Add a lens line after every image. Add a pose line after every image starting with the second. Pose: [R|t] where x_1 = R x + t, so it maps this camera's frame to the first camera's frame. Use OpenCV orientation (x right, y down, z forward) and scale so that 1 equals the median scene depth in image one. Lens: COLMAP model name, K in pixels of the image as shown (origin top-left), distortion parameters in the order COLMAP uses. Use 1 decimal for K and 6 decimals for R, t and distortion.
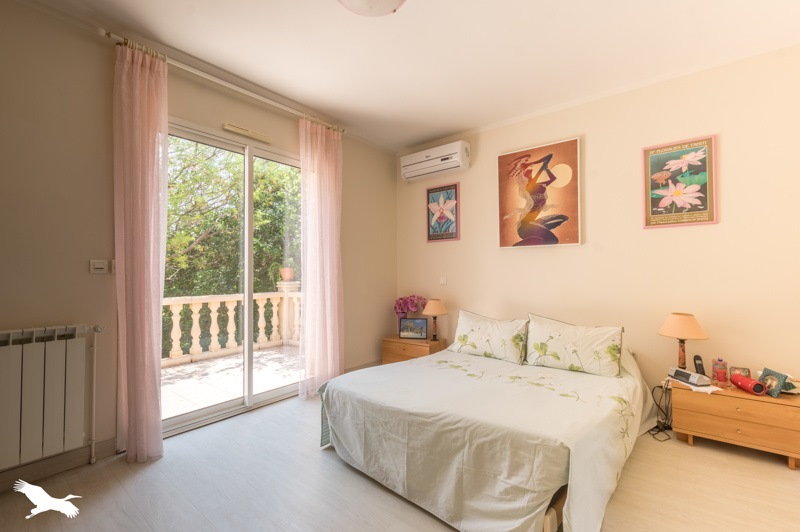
lens RADIAL K [[342.9, 0, 401.3], [0, 342.9, 264.7], [0, 0, 1]] dist [0.001046, 0.000013]
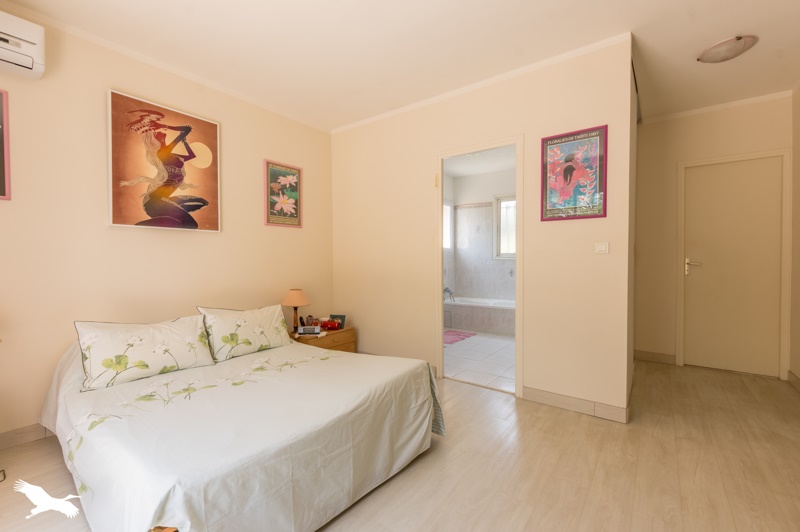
lens RADIAL K [[342.9, 0, 401.3], [0, 342.9, 264.7], [0, 0, 1]] dist [0.001046, 0.000013]
pose [[-0.039269, -0.010937, 0.999169, -0.551222], [-0.020296, 0.999743, 0.010146, 0.016187], [-0.999023, -0.019881, -0.039481, 0.559768]]
